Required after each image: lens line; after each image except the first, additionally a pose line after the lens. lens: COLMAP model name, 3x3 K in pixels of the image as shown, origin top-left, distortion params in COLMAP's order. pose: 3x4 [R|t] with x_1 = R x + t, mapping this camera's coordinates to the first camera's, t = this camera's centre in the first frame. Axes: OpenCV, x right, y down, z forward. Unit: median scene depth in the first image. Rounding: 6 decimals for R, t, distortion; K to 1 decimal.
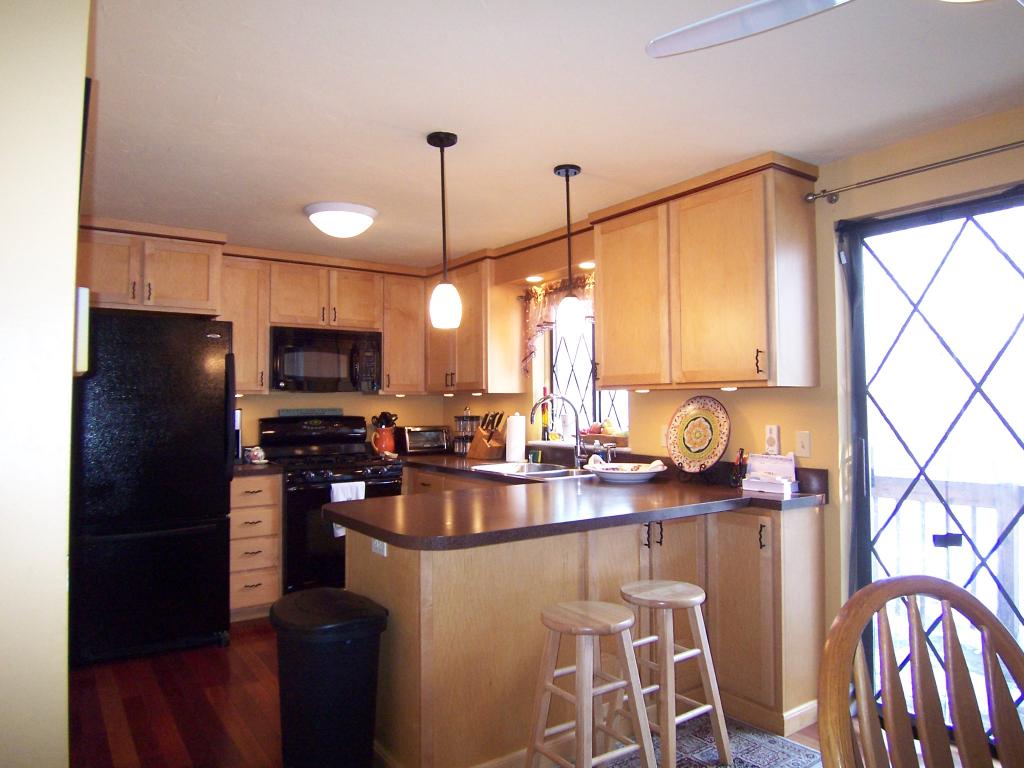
lens RADIAL K [[689.6, 0, 509.6], [0, 689.6, 381.7], [0, 0, 1]] dist [-0.027885, -0.030364]
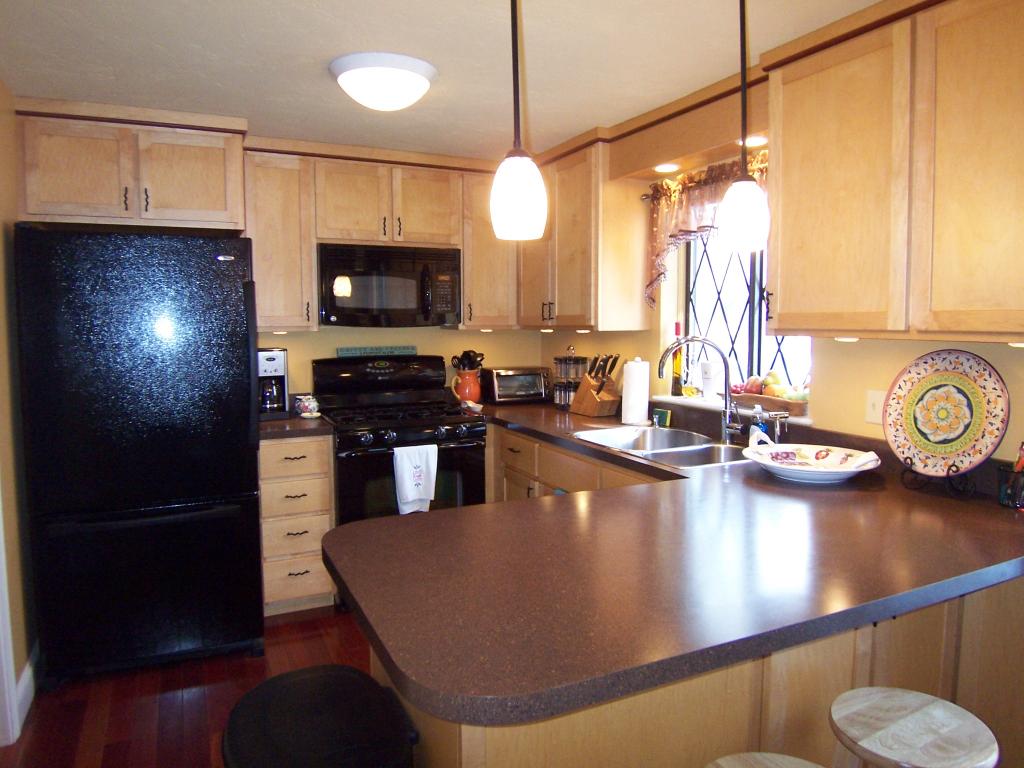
lens RADIAL K [[689.6, 0, 509.5], [0, 689.6, 384.9], [0, 0, 1]] dist [-0.027885, -0.030364]
pose [[0.987087, 0.015589, -0.159425, -0.007080], [0.004407, 0.992234, 0.124306, -0.018705], [0.160124, -0.123403, 0.979353, 0.269852]]
